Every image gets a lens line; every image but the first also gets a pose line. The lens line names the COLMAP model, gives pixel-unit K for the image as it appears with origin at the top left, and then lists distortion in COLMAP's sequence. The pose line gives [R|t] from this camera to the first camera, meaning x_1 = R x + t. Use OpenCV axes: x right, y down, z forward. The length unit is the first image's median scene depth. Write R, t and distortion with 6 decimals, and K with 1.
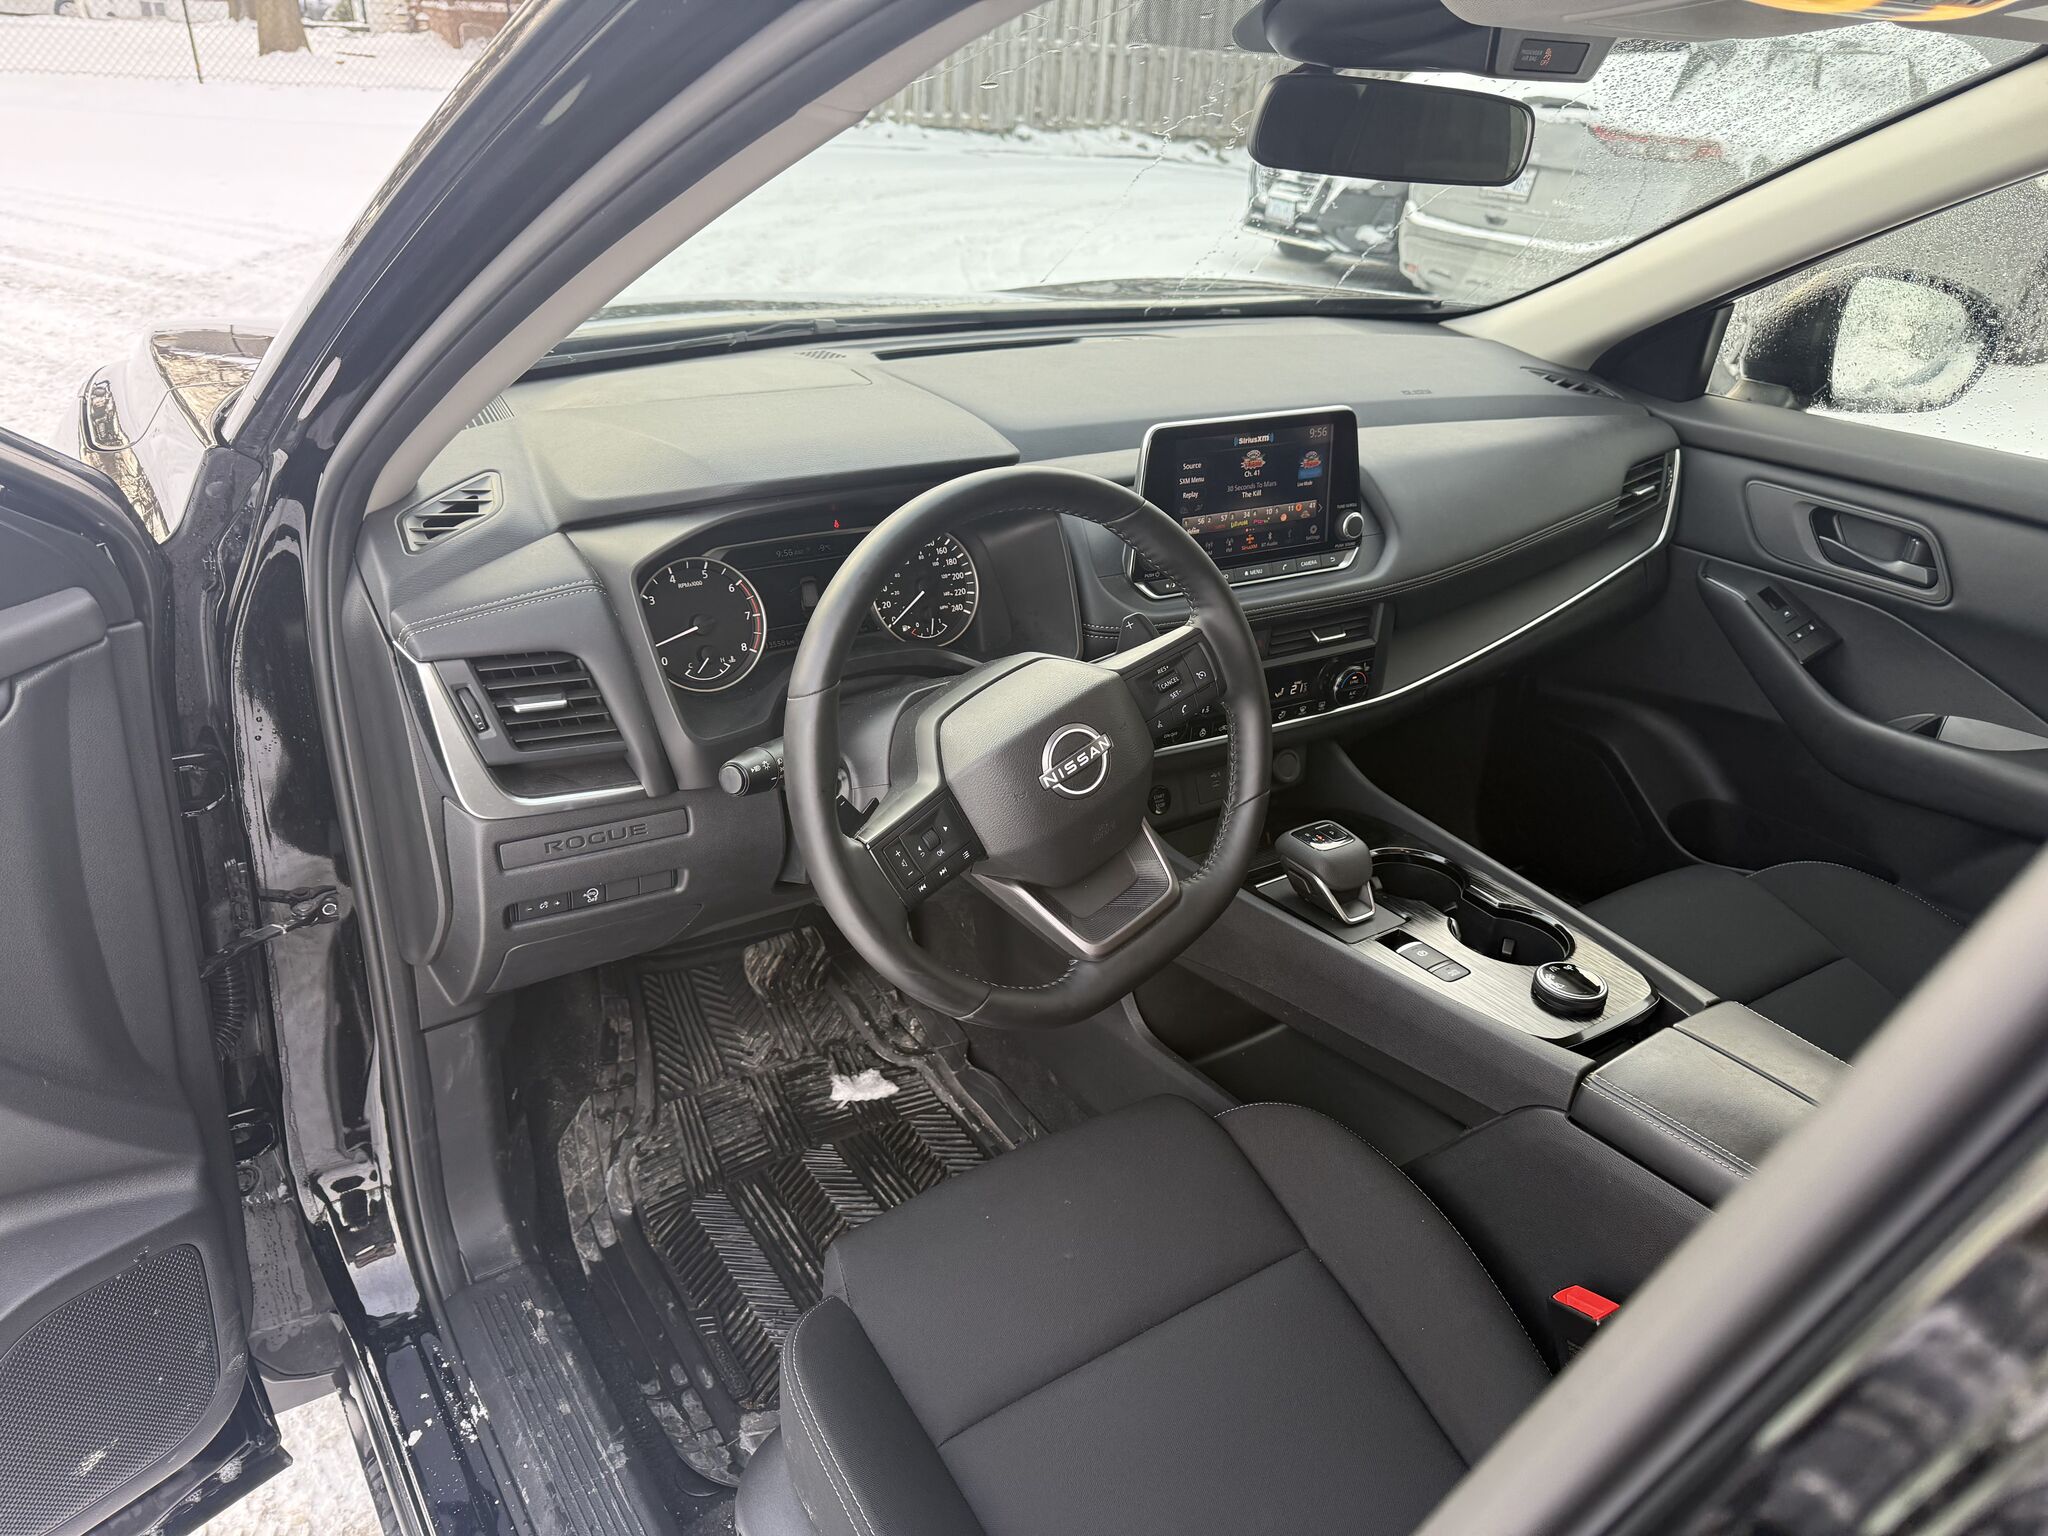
lens RADIAL K [[1426.7, 0, 1030.5], [0, 1426.7, 766.0], [0, 0, 1]] dist [0.050967, -0.074219]
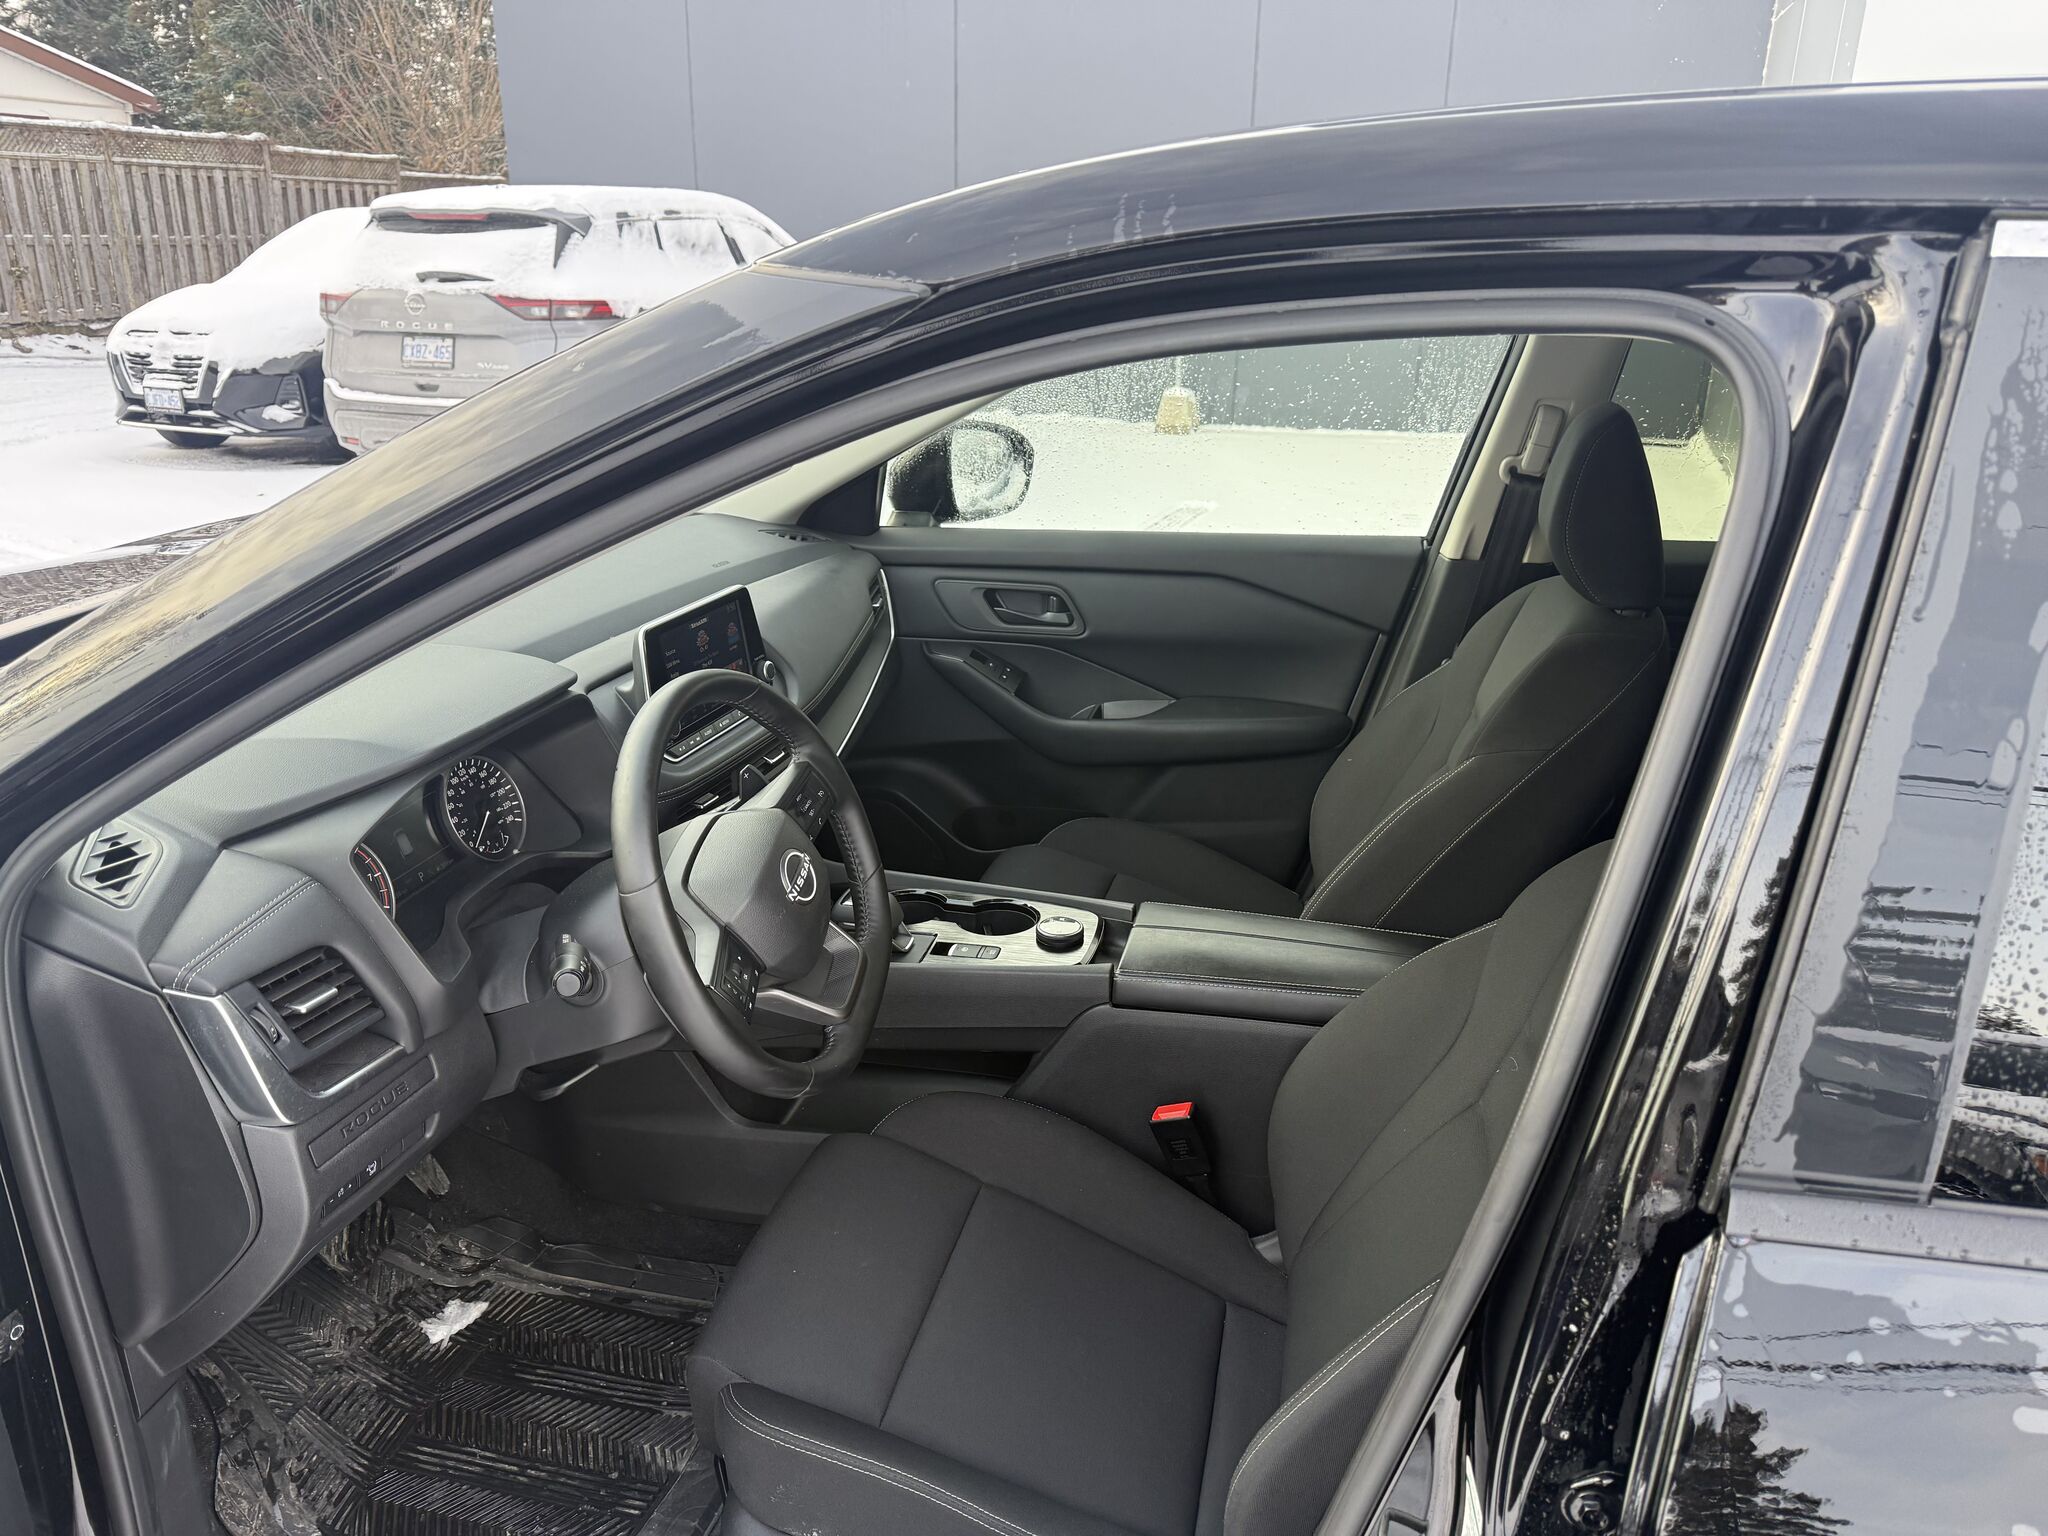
lens RADIAL K [[1426.7, 0, 1030.5], [0, 1426.7, 766.0], [0, 0, 1]] dist [0.050967, -0.074219]
pose [[0.740795, -0.274220, 0.613210, -0.419307], [0.328373, 0.944203, 0.025542, -0.045007], [-0.585999, 0.182440, 0.789507, -0.137270]]
